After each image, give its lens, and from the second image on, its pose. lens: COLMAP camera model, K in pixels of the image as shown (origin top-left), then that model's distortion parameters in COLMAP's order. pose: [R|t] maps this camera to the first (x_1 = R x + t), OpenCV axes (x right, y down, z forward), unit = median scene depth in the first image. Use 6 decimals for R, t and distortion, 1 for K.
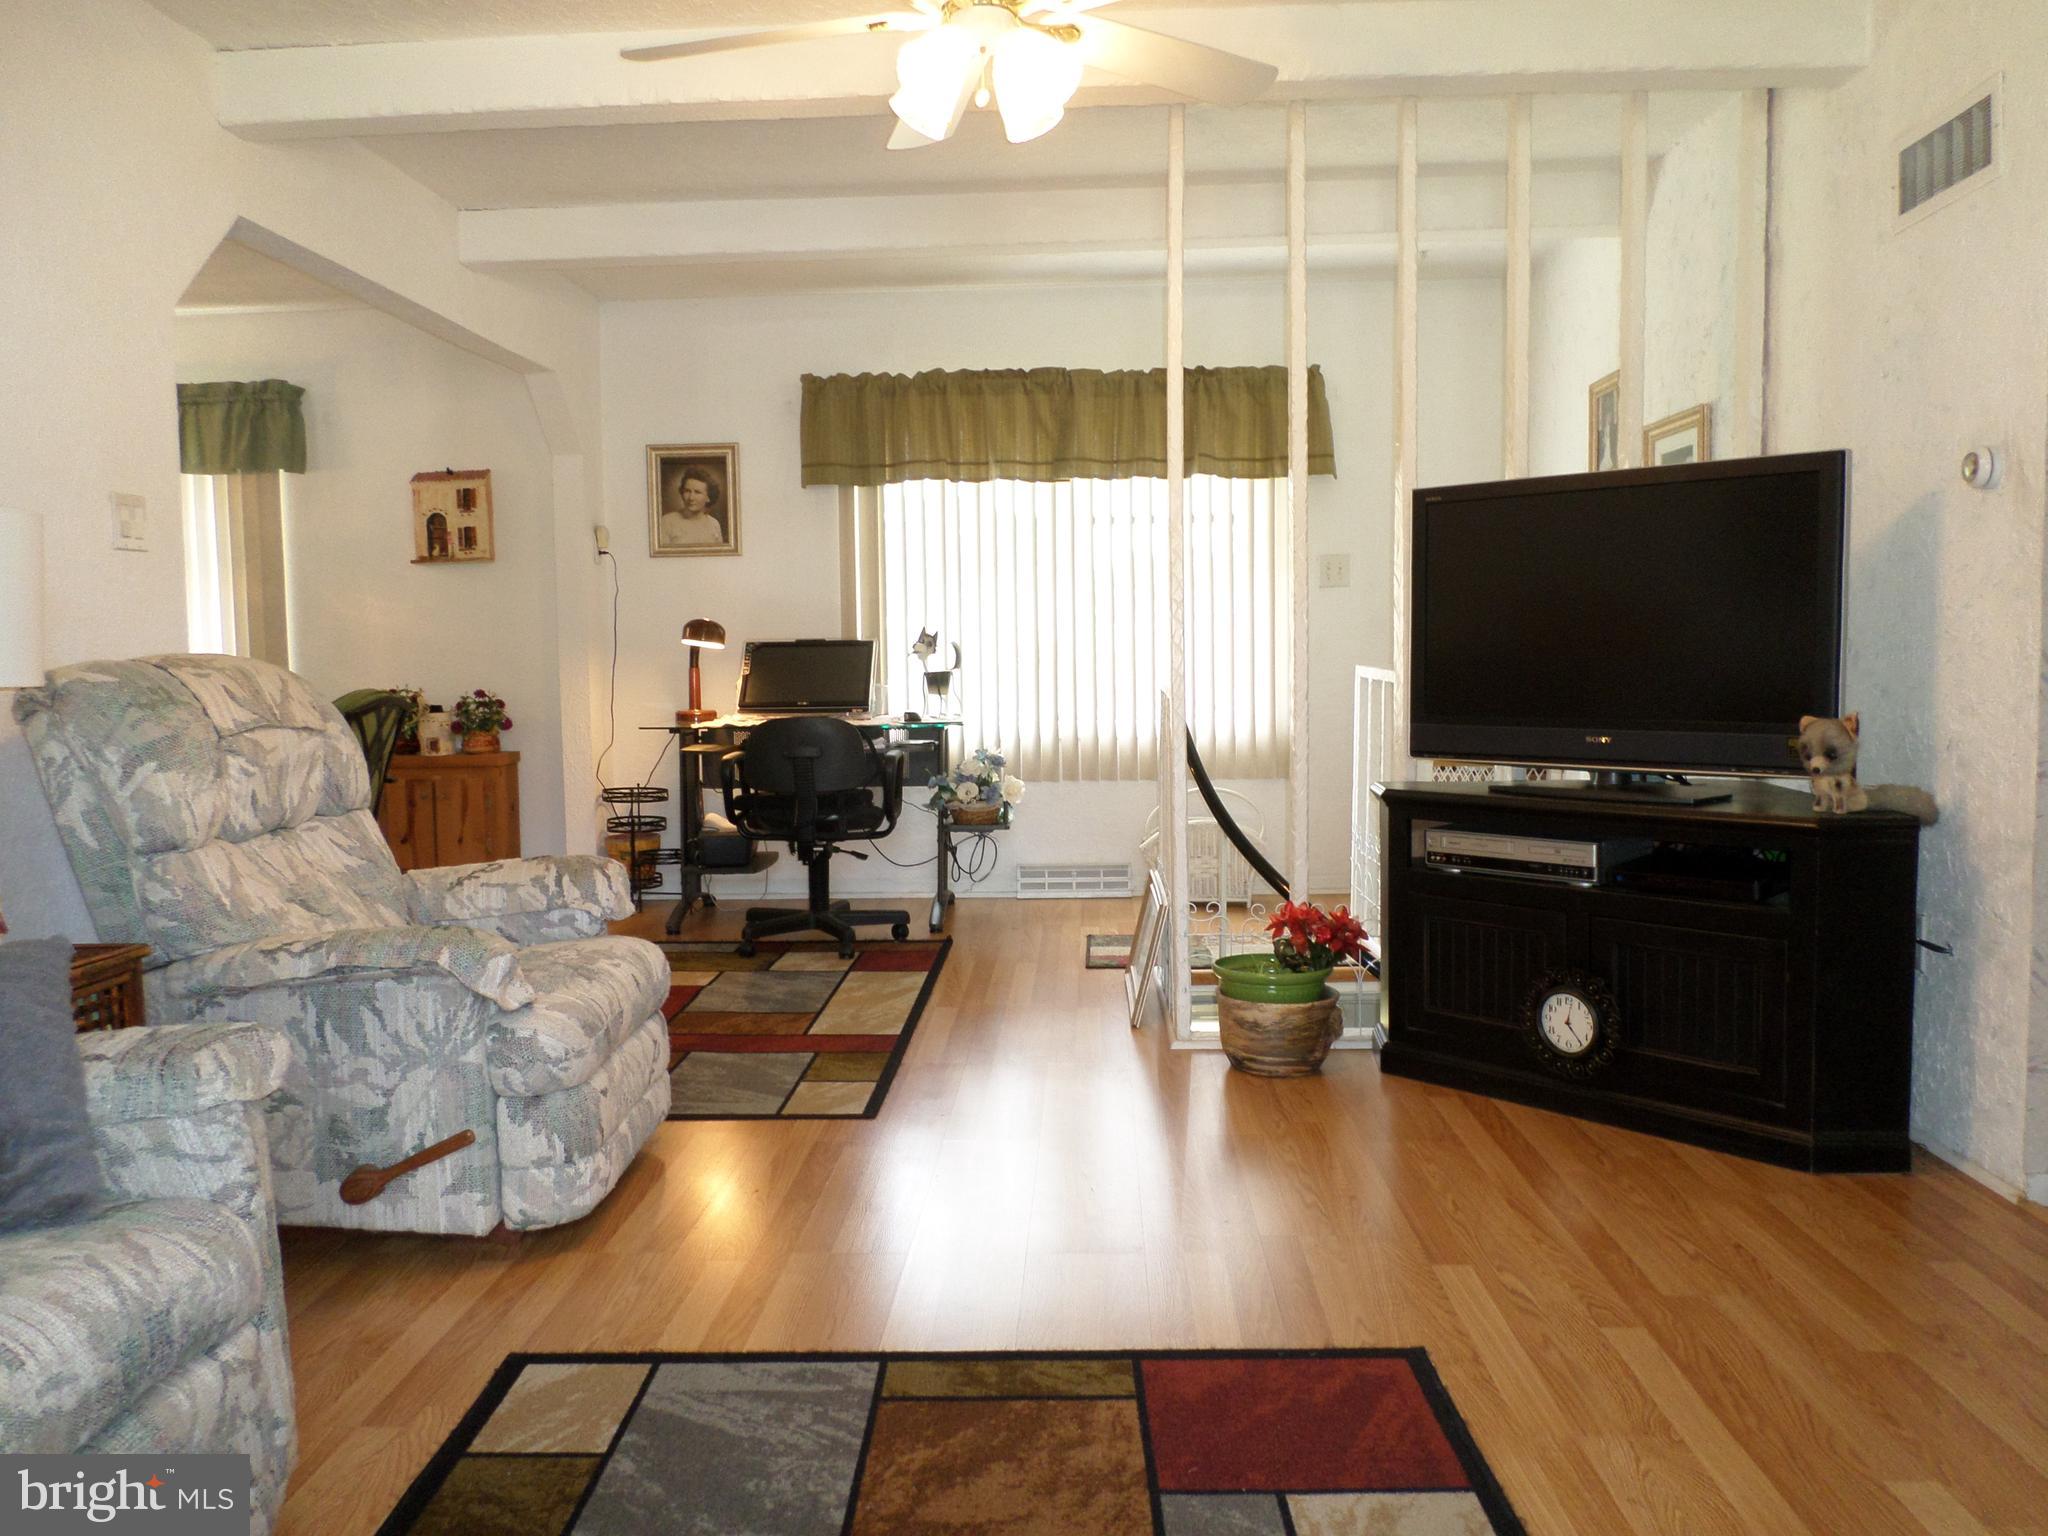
lens RADIAL K [[1577.8, 0, 1037.2], [0, 1577.8, 751.4], [0, 0, 1]] dist [-0.007496, -0.016266]
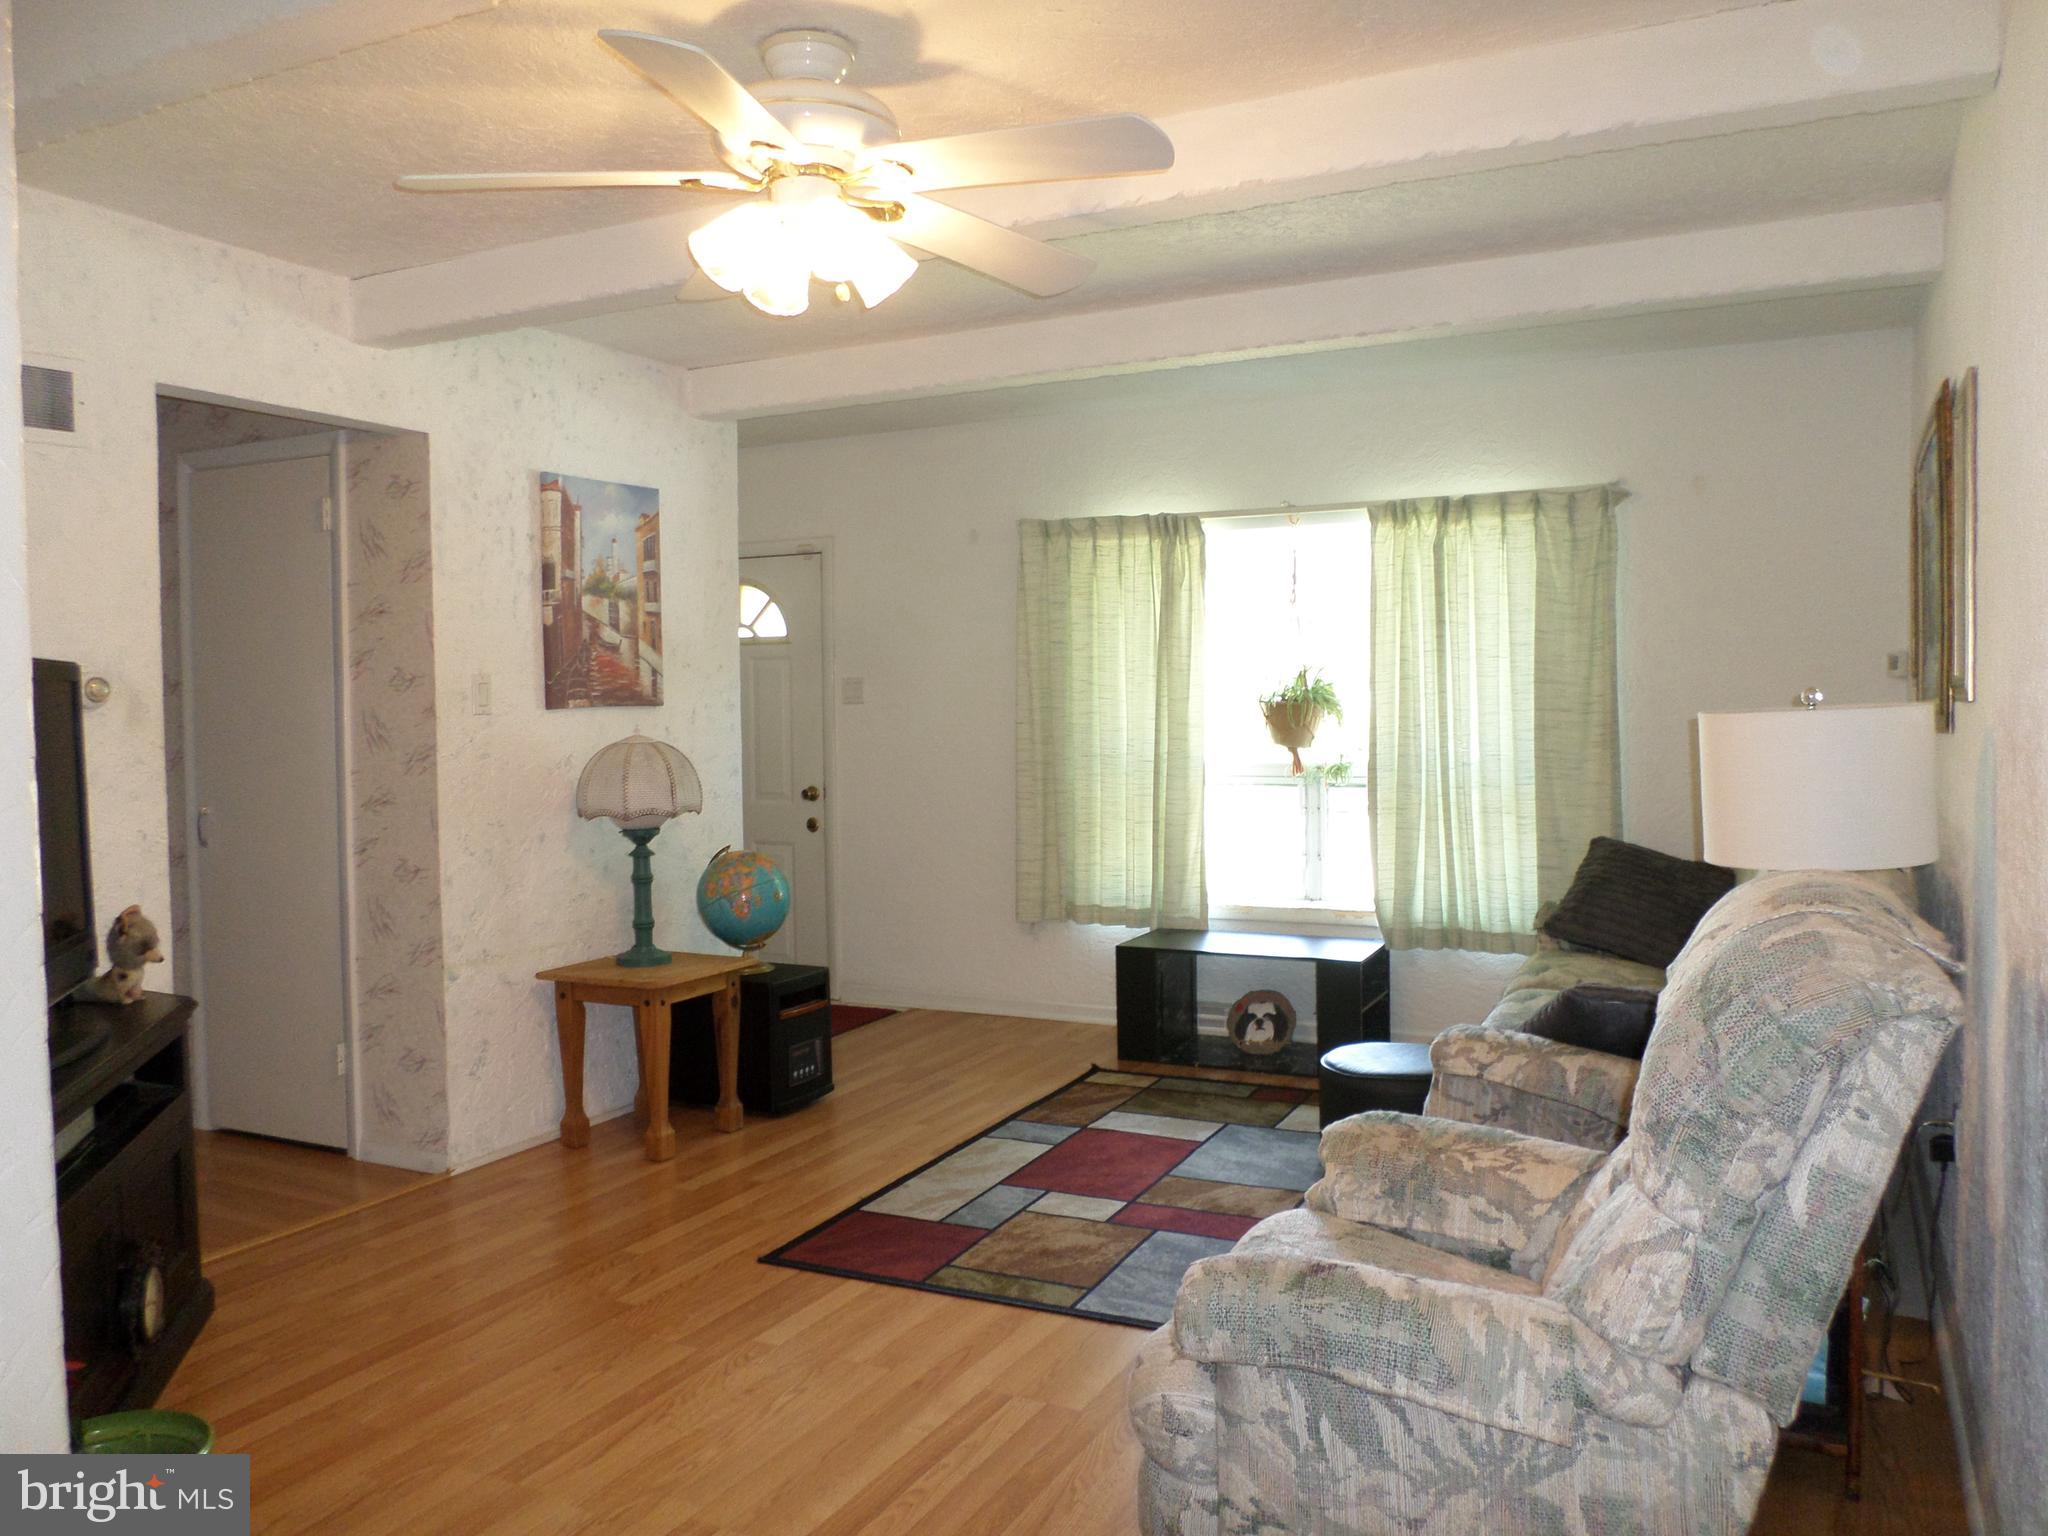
lens RADIAL K [[1577.8, 0, 1021.2], [0, 1577.8, 762.8], [0, 0, 1]] dist [-0.007496, -0.016266]
pose [[-0.906860, 0.008533, 0.421345, -0.466806], [0.055800, 0.993423, 0.099980, -0.183725], [-0.417721, 0.114179, -0.901372, 1.574493]]
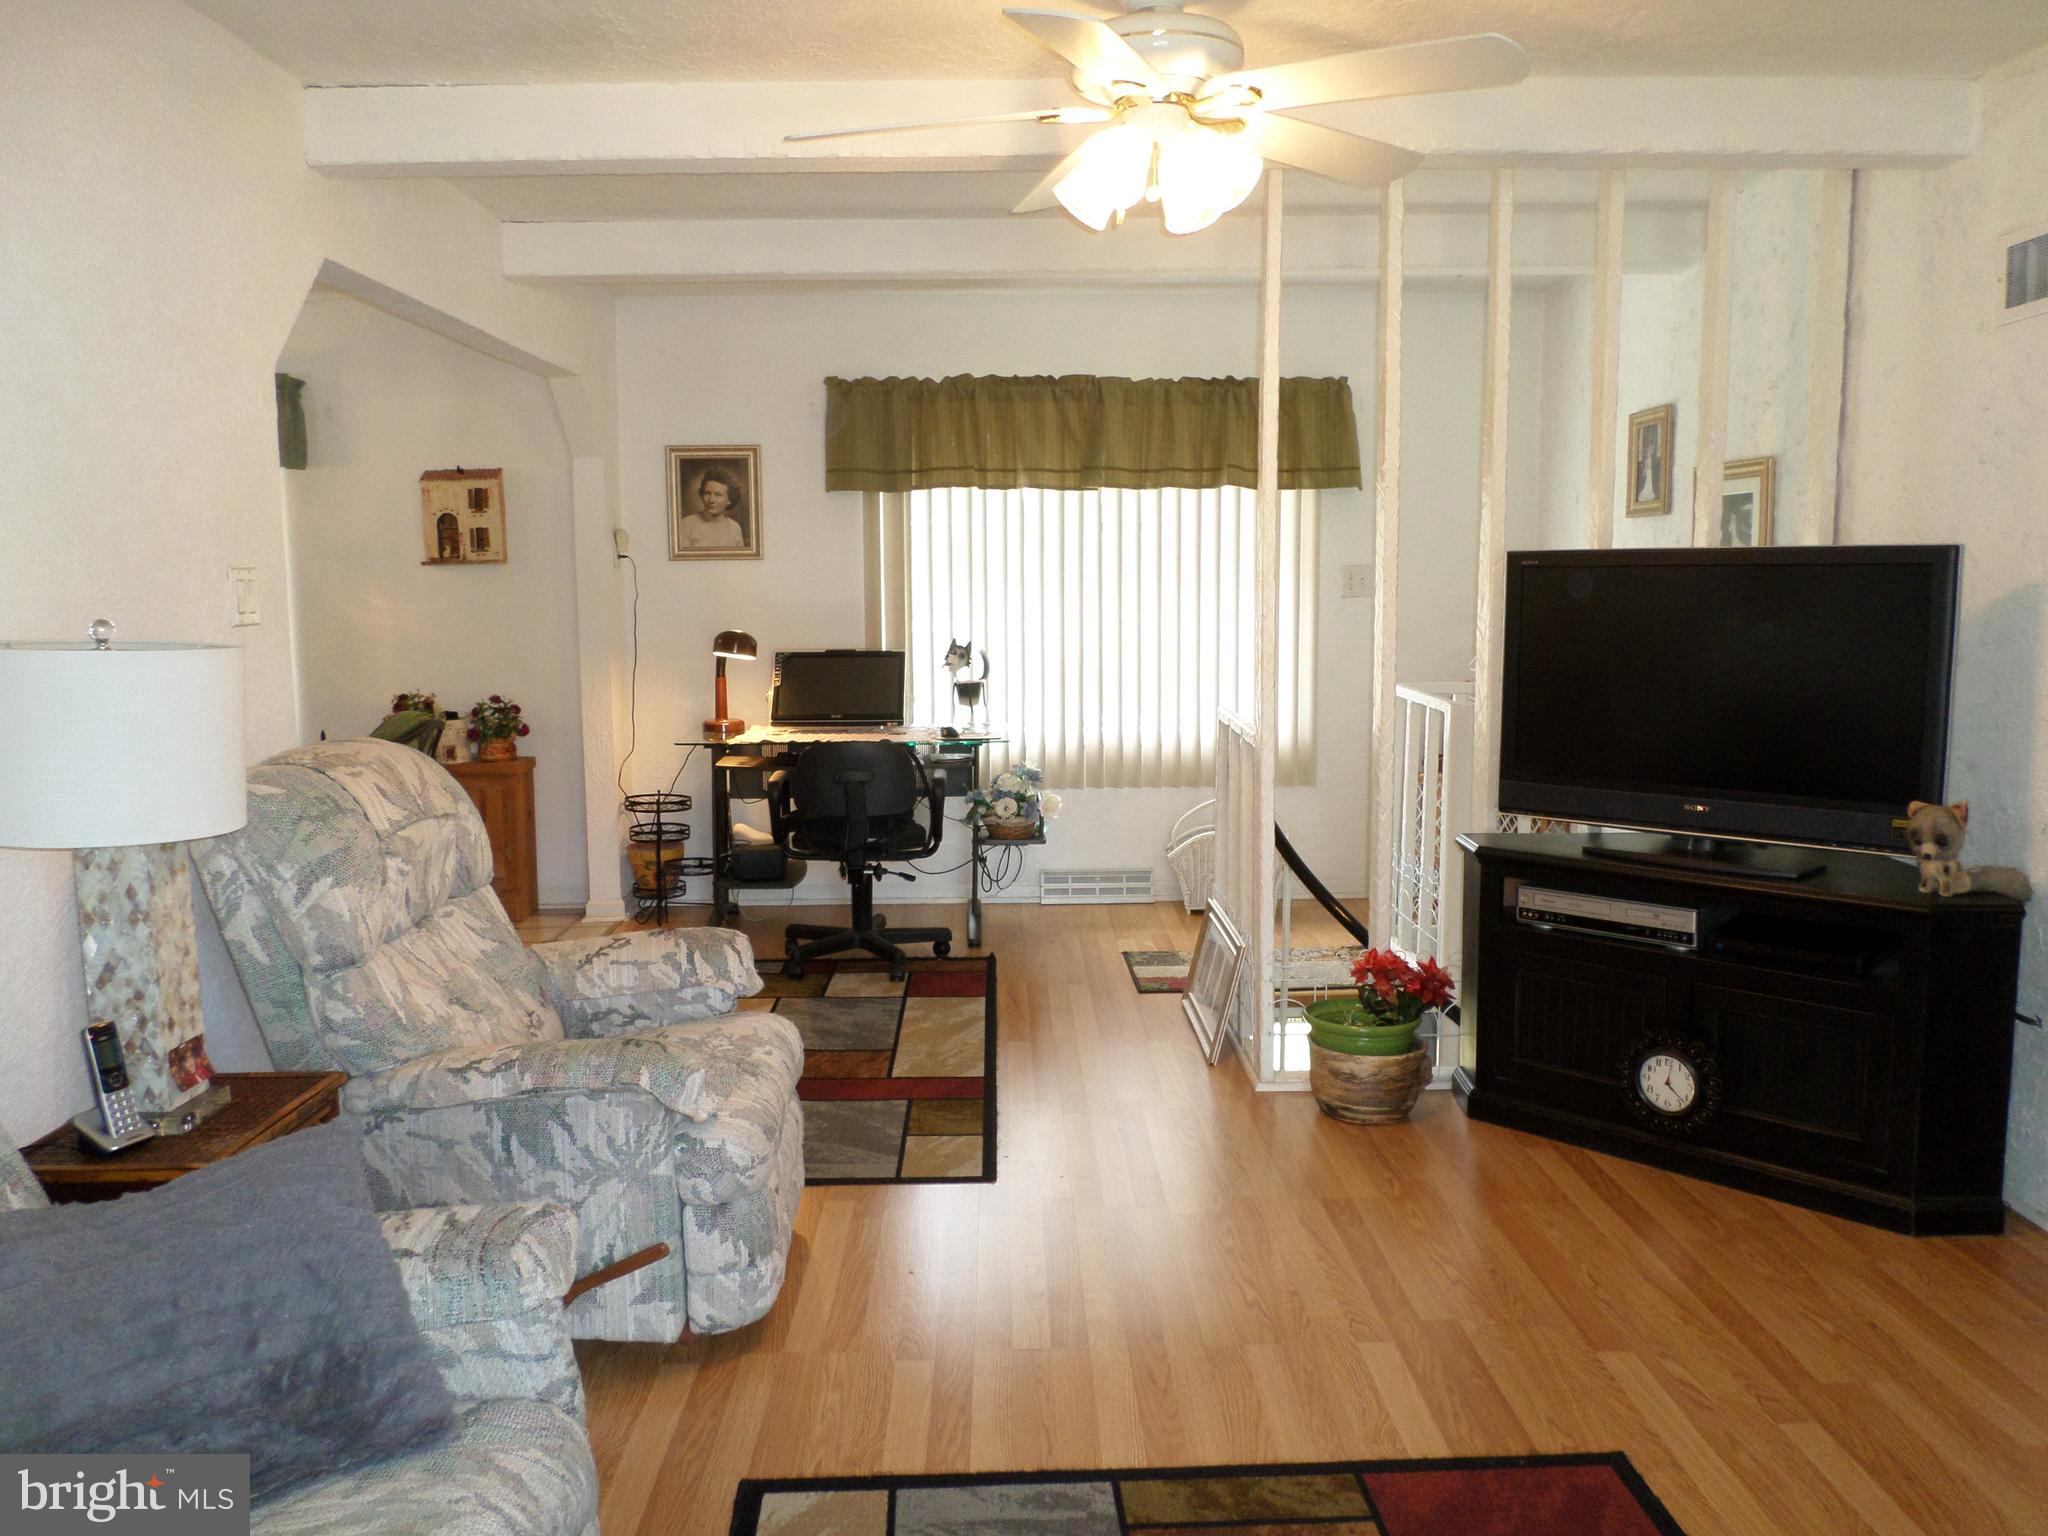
lens RADIAL K [[1577.8, 0, 1043.7], [0, 1577.8, 756.2], [0, 0, 1]] dist [-0.007496, -0.016266]
pose [[0.997972, 0.001233, 0.063648, -0.144253], [-0.004191, 0.998916, 0.046369, -0.092006], [-0.063522, -0.046542, 0.996895, -0.000503]]
